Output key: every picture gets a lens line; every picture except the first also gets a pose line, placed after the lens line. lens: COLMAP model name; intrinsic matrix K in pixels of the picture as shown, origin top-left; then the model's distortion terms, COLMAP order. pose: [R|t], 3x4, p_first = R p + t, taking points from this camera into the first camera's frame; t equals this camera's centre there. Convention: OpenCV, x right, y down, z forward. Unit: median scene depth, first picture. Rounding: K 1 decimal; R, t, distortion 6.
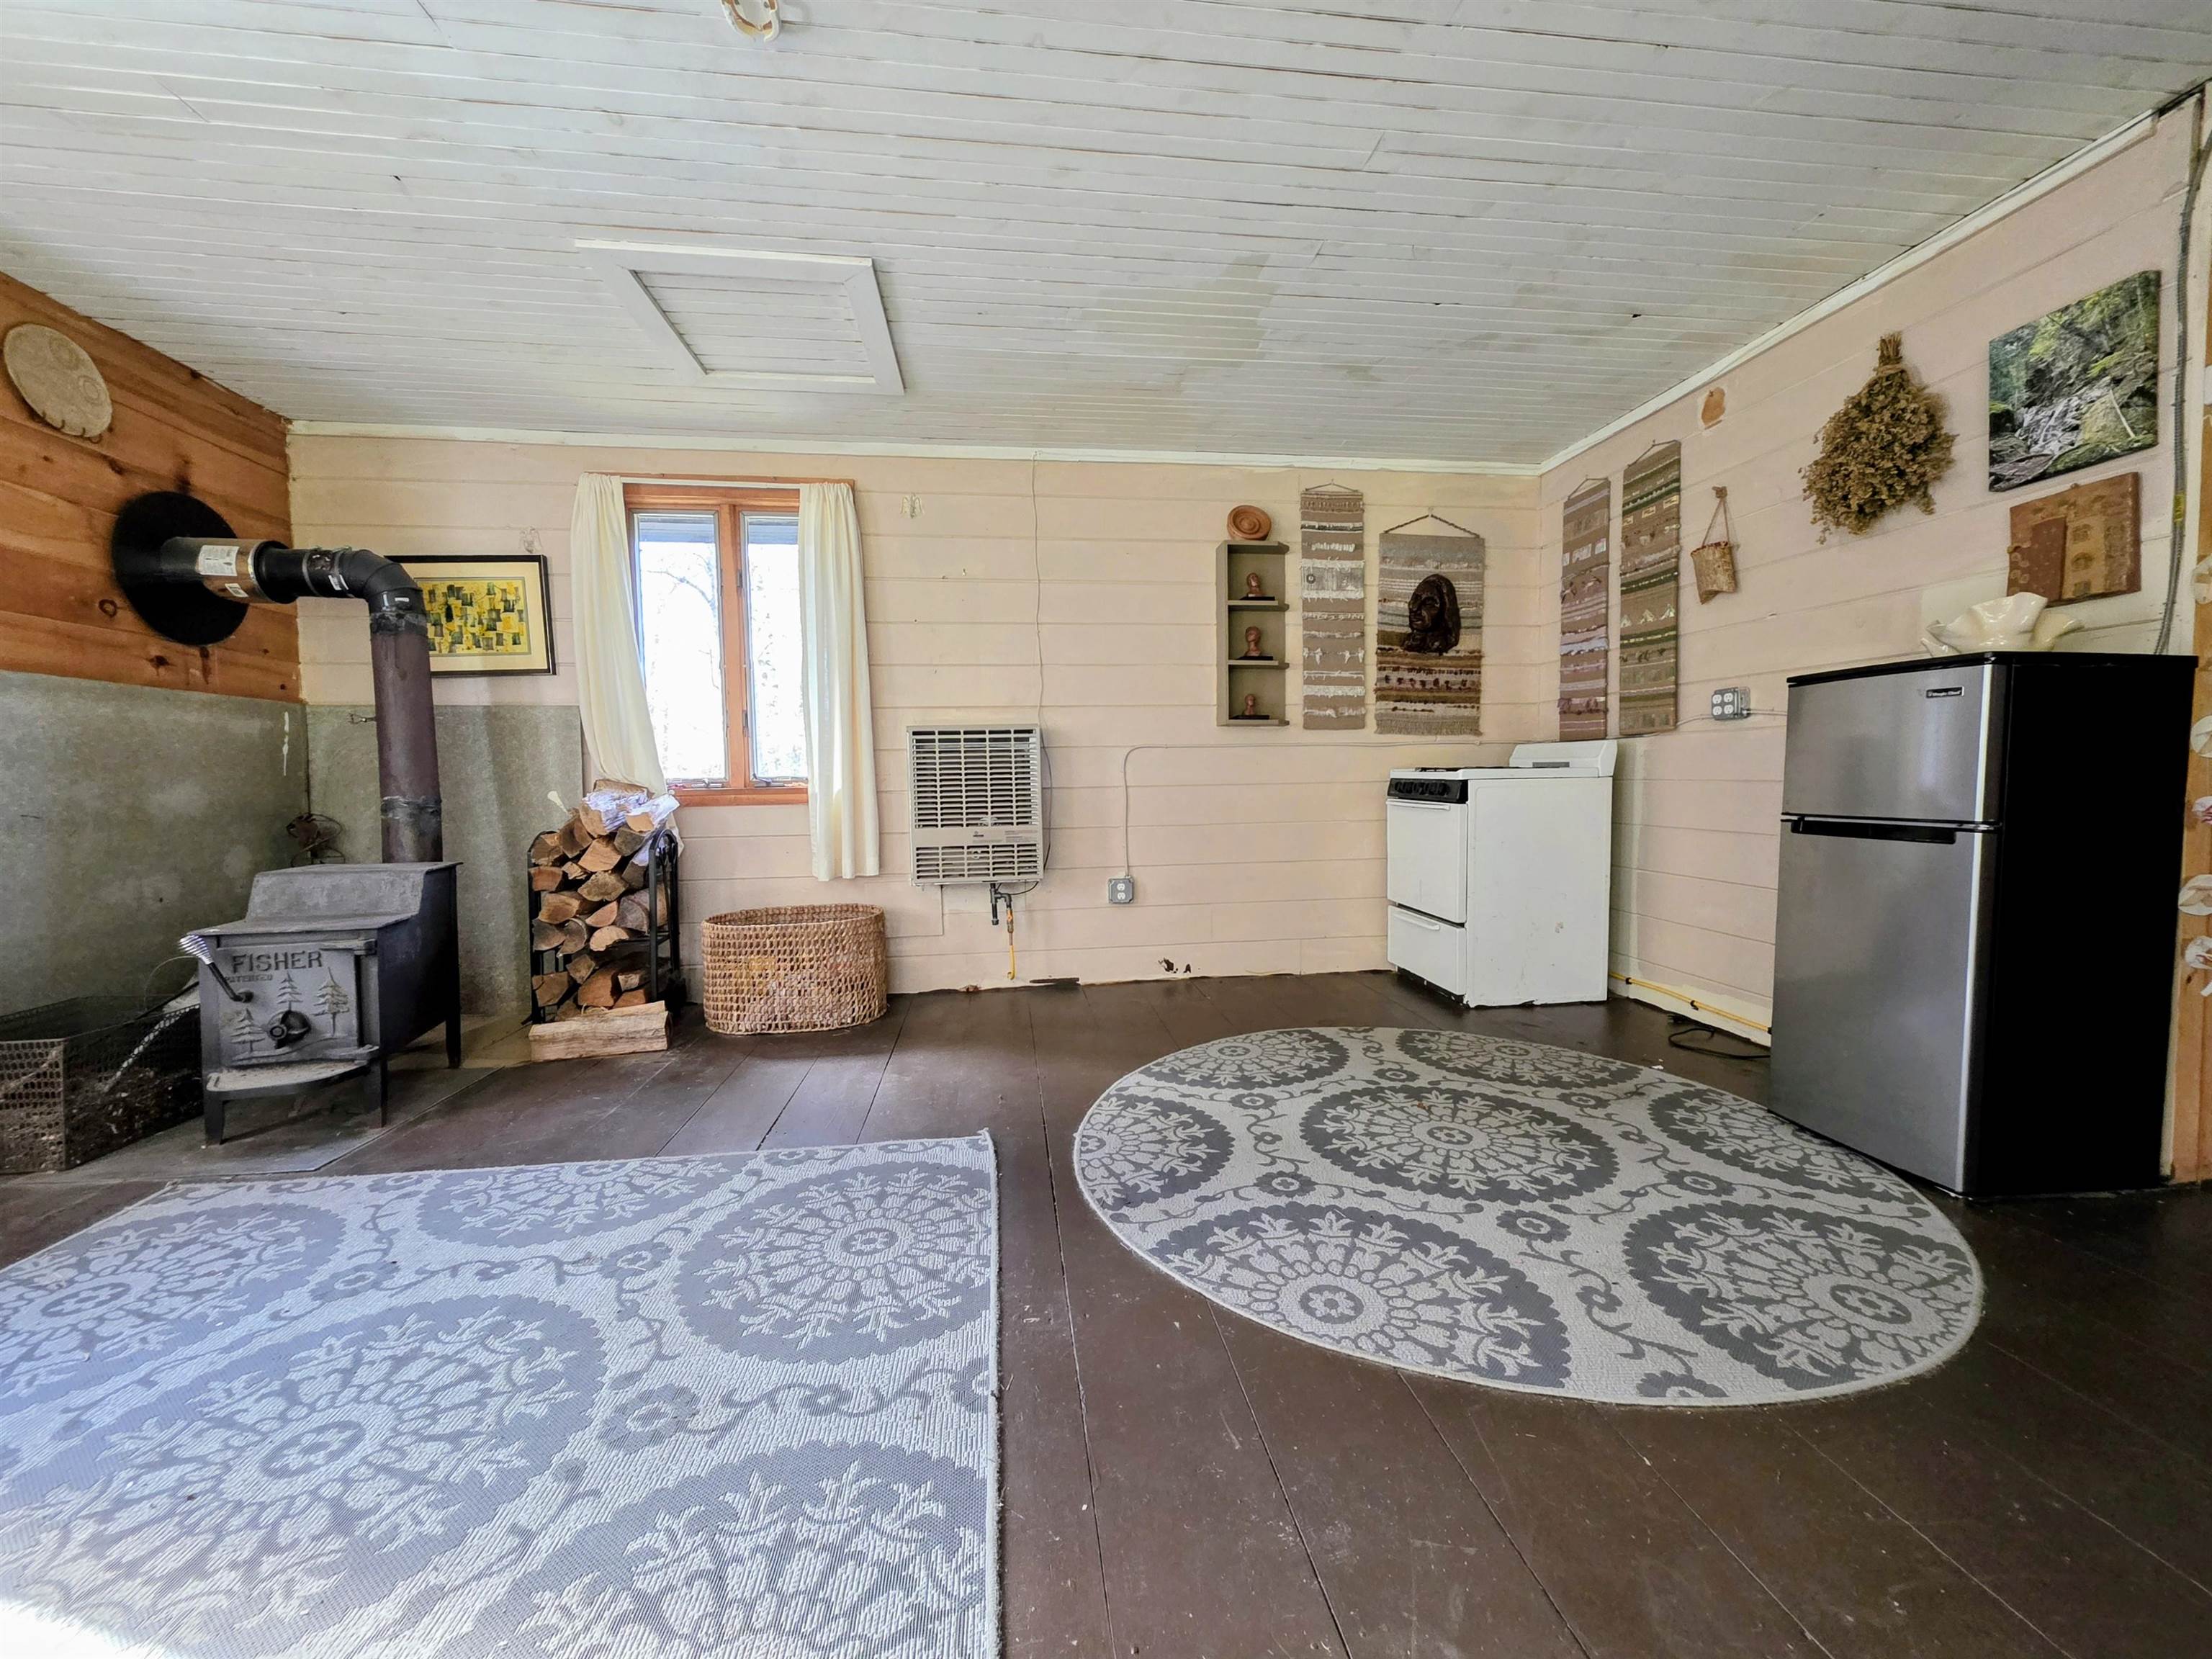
lens RADIAL K [[873.0, 0, 1113.6], [0, 873.0, 826.6], [0, 0, 1]] dist [0.001520, -0.000226]
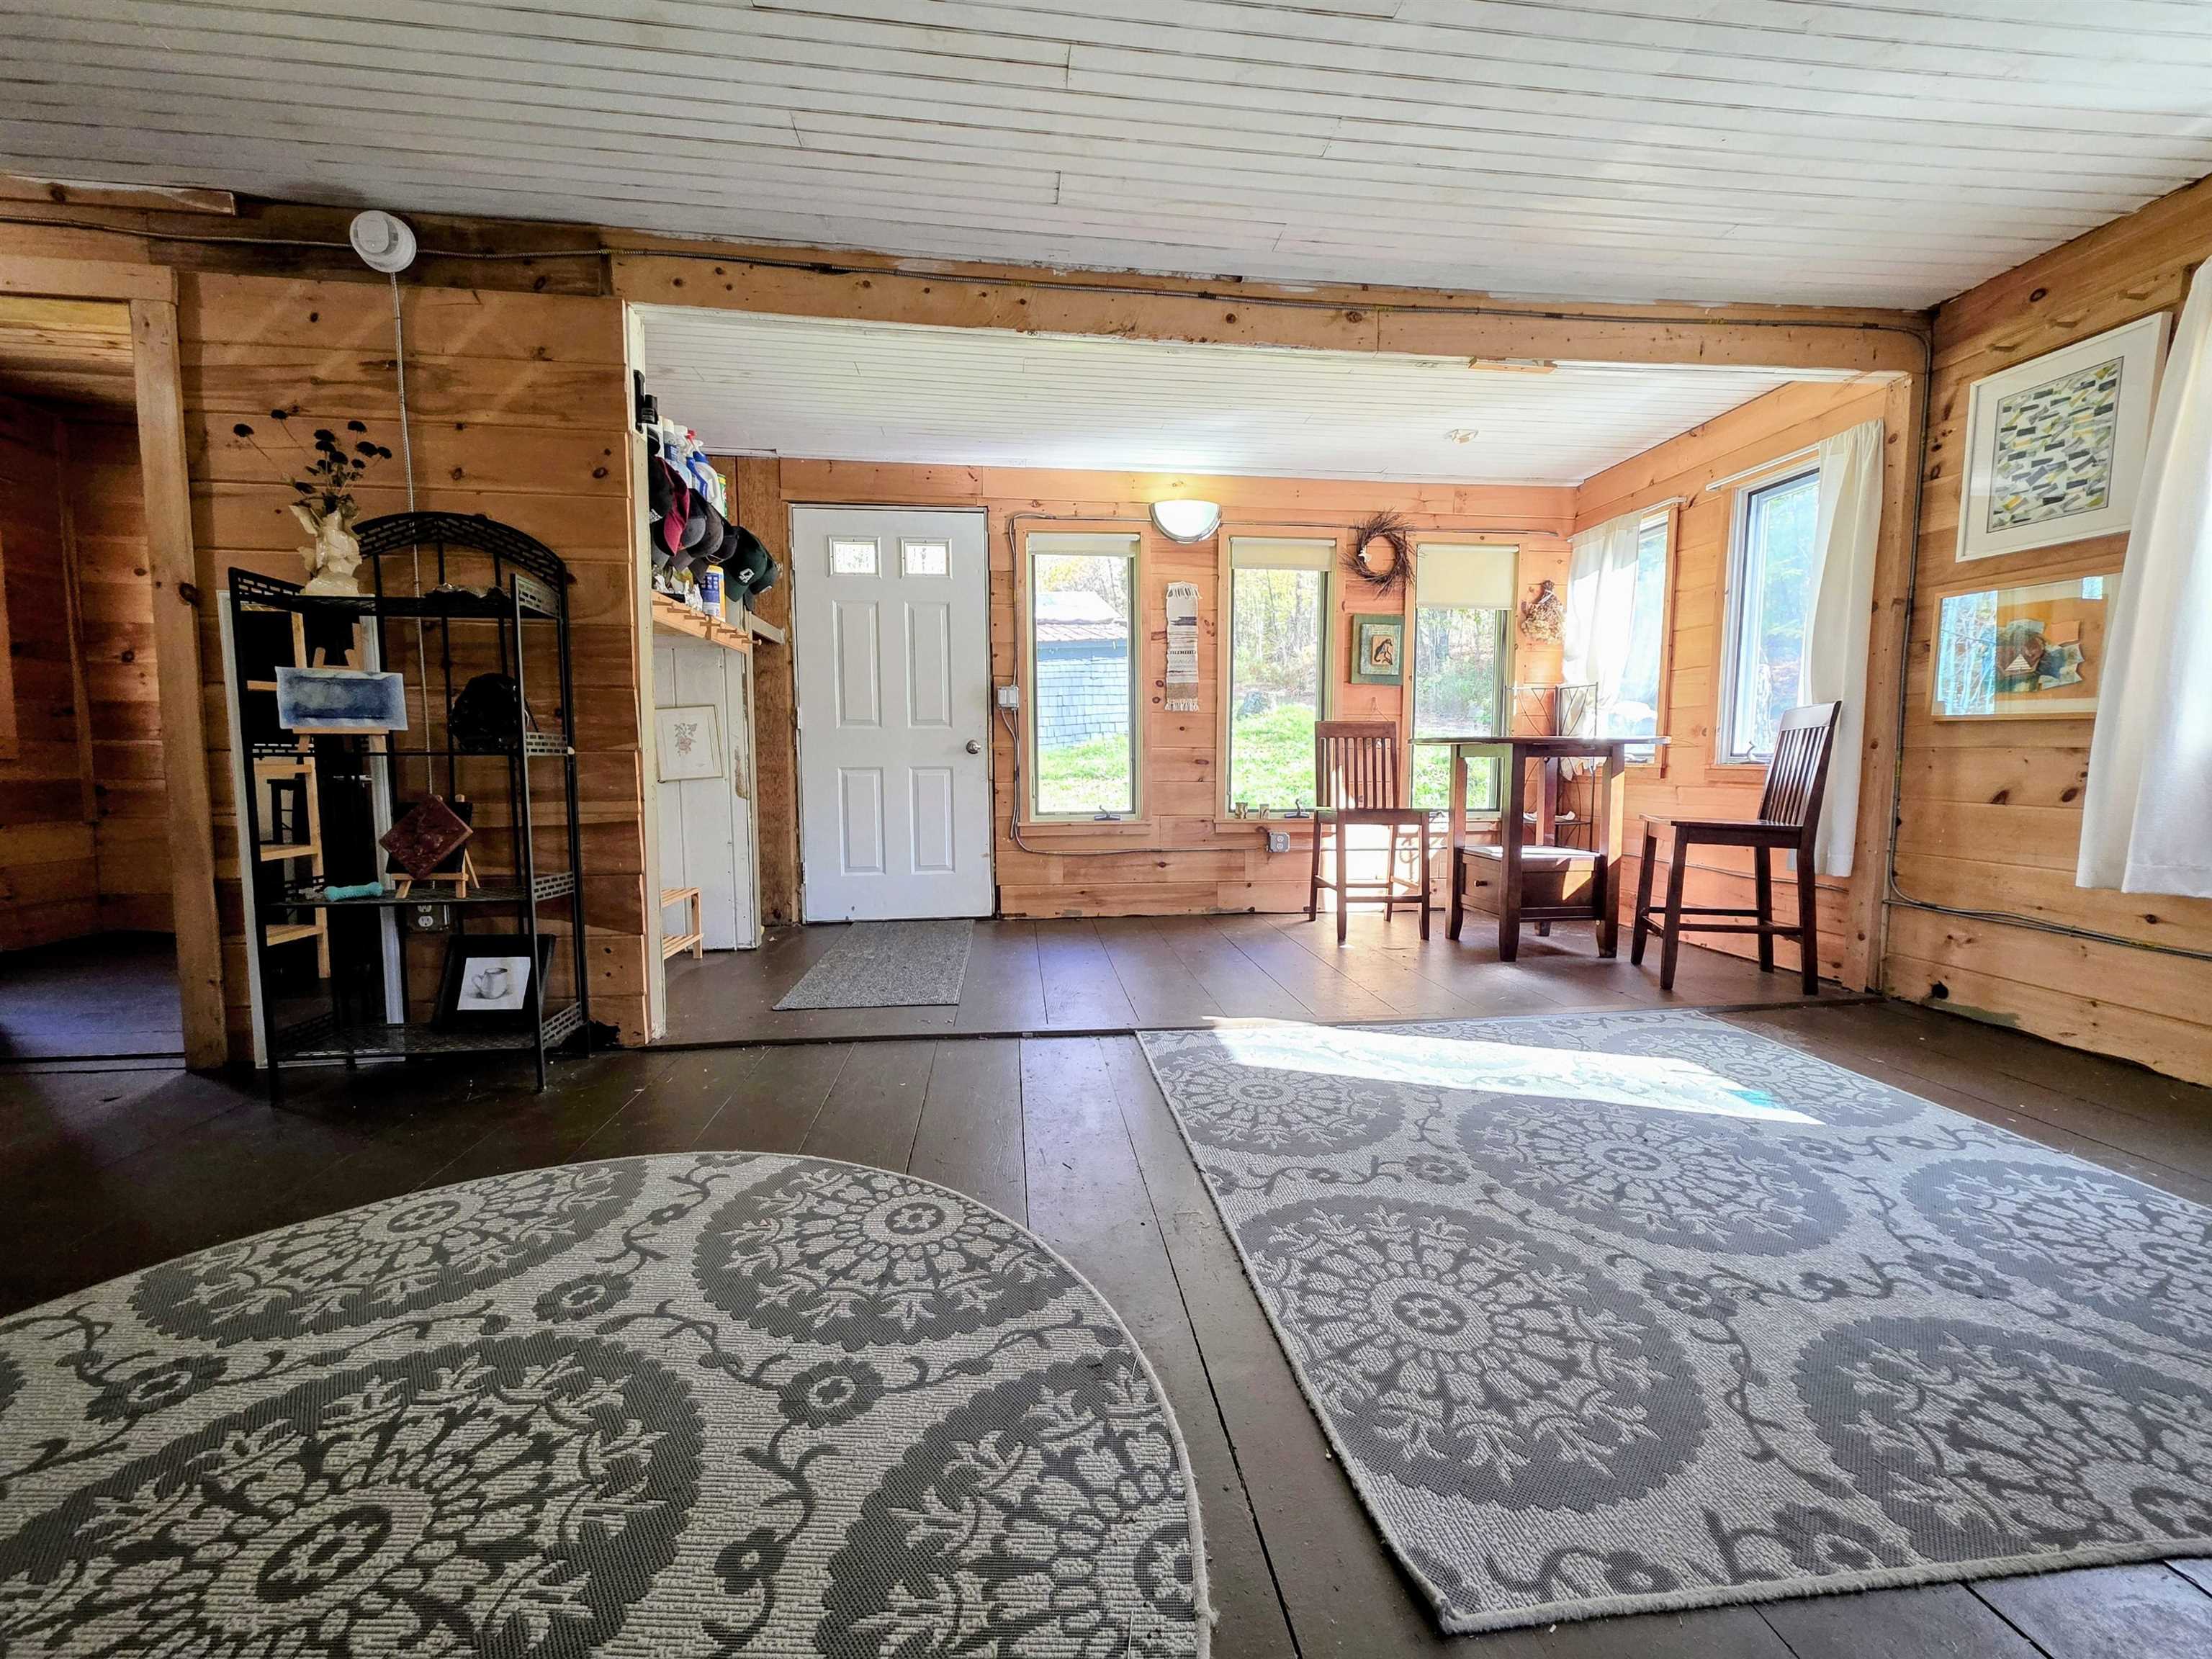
lens RADIAL K [[880.0, 0, 1114.6], [0, 880.0, 825.0], [0, 0, 1]] dist [0.002223, -0.000276]
pose [[-0.999939, 0.008849, 0.006570, -0.004382], [0.009631, 0.991407, 0.130461, -0.038358], [-0.005359, 0.130516, -0.991432, 1.045090]]
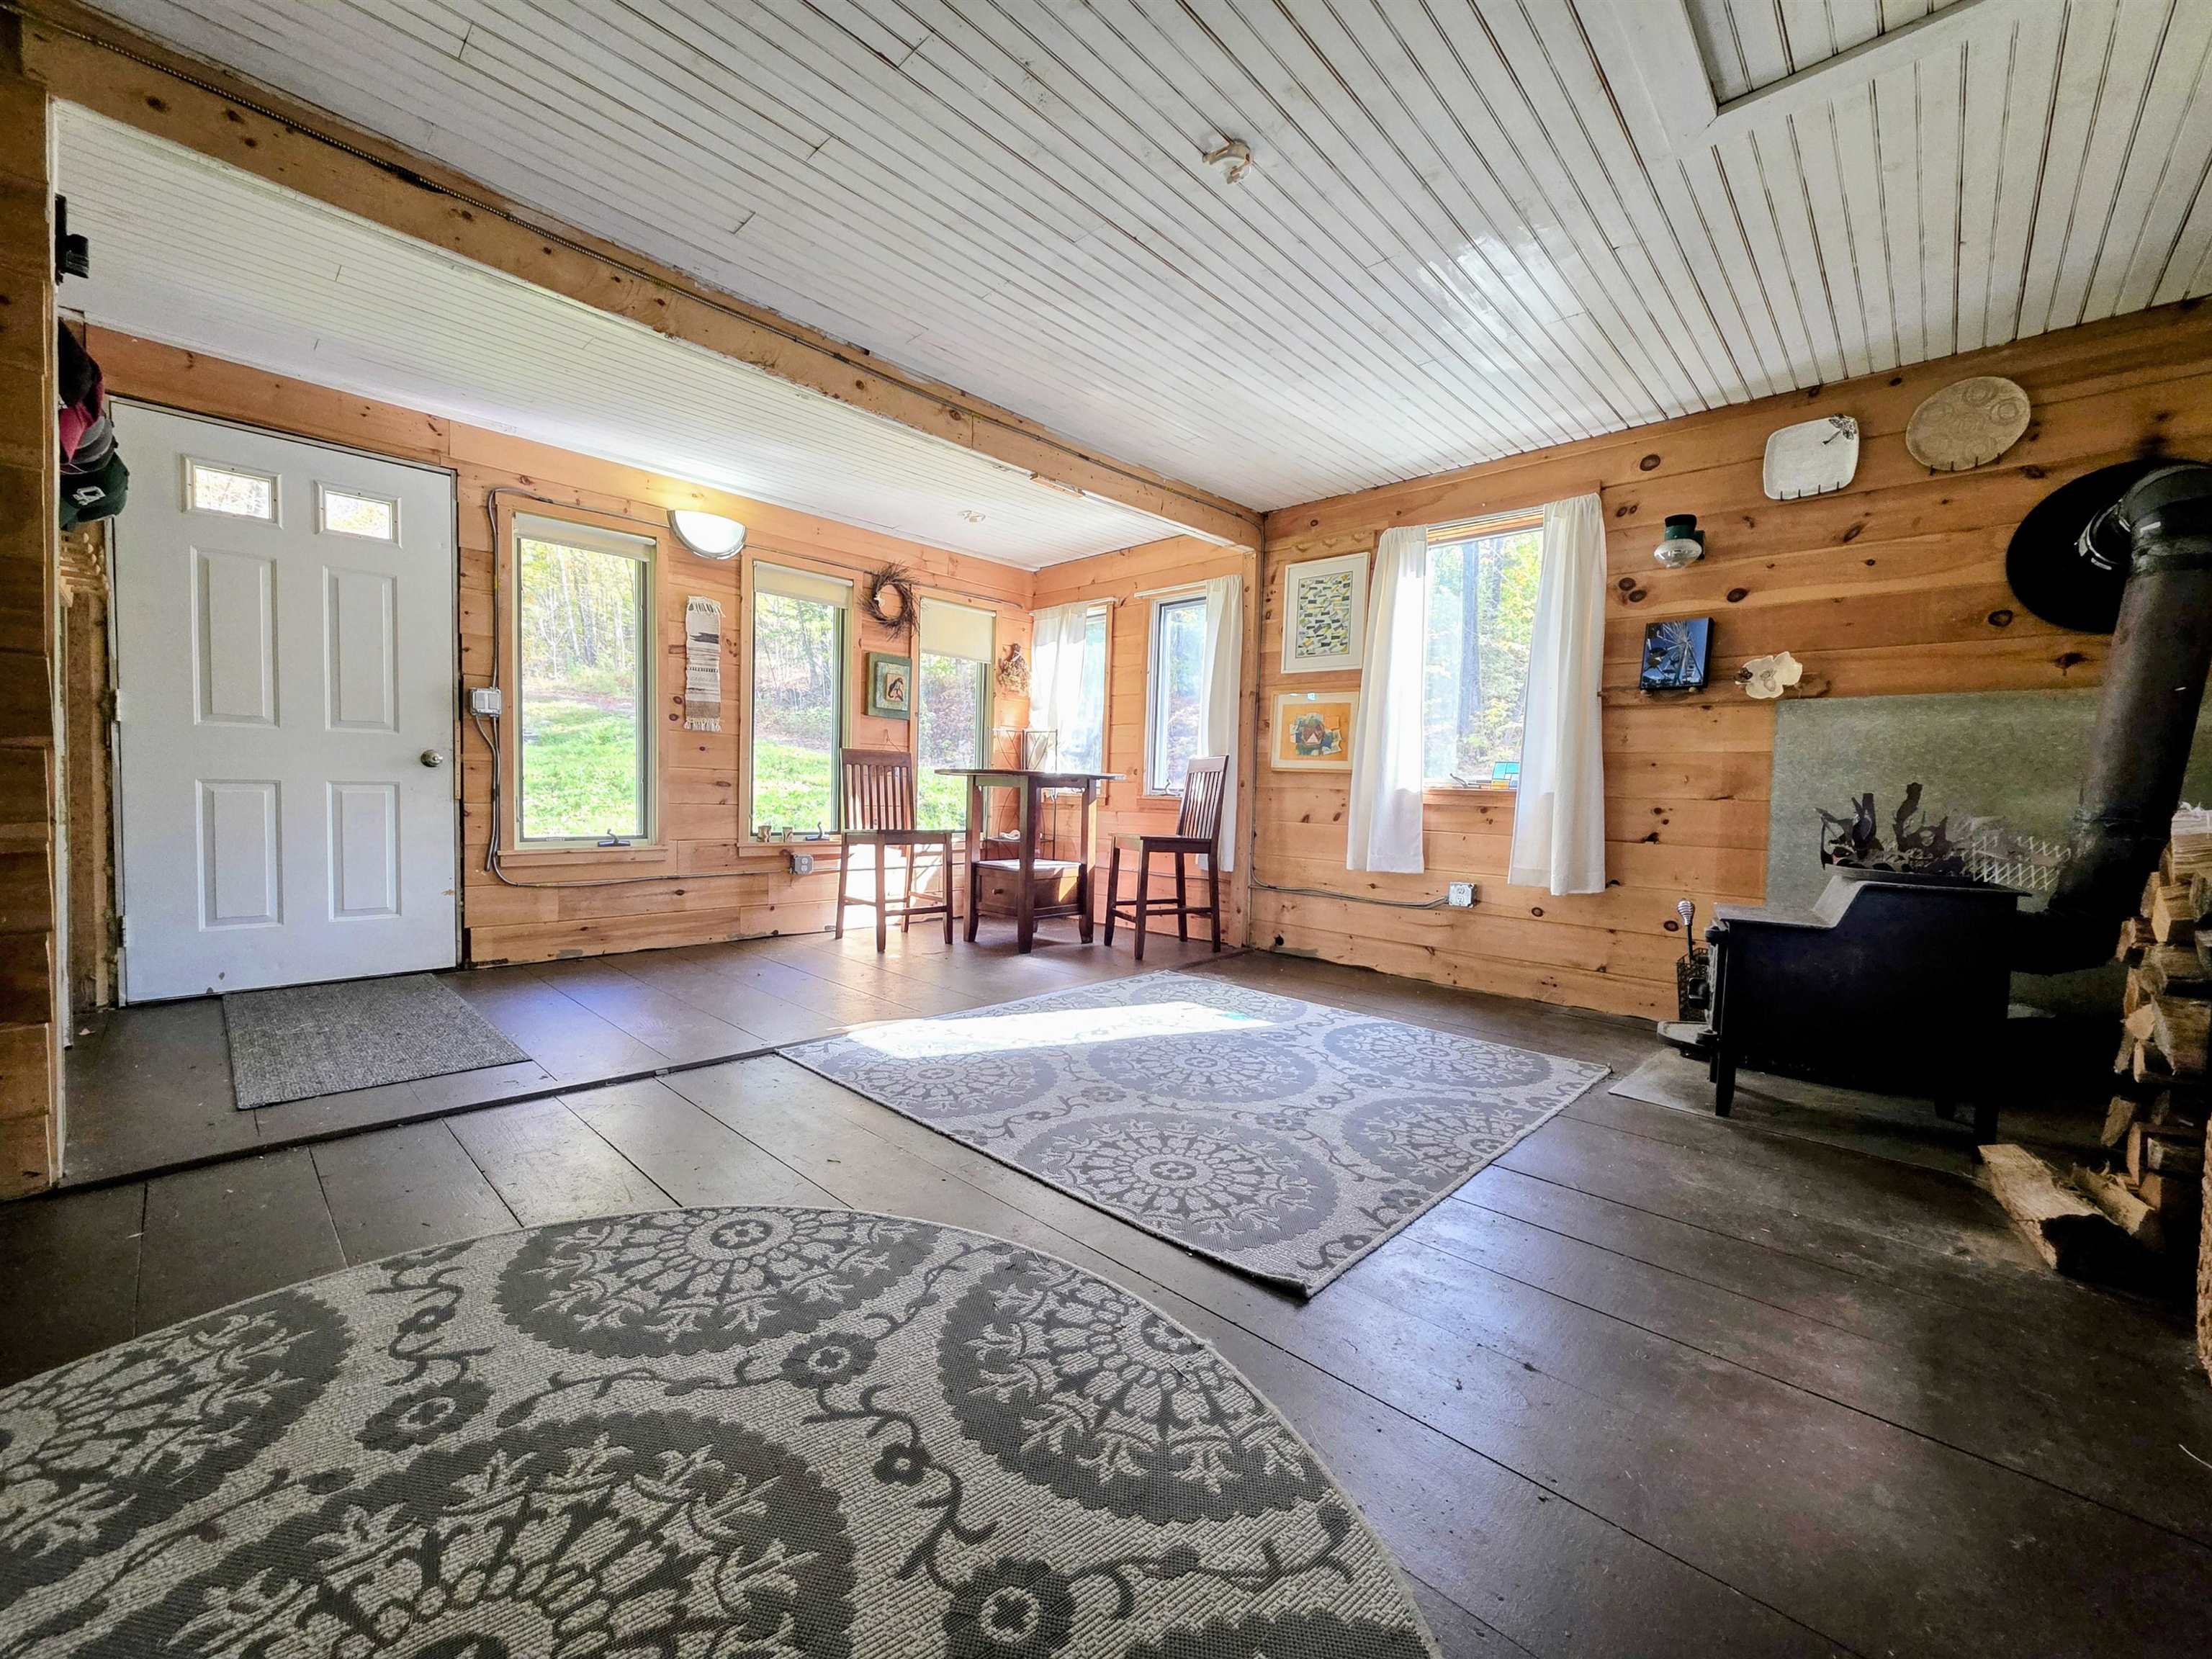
lens RADIAL K [[877.1, 0, 1115.3], [0, 877.1, 825.8], [0, 0, 1]] dist [0.002545, -0.000103]
pose [[-0.772456, 0.013800, -0.634918, 0.298758], [-0.052592, 0.994940, 0.085609, -0.037806], [0.632886, 0.099521, -0.767822, 1.078405]]
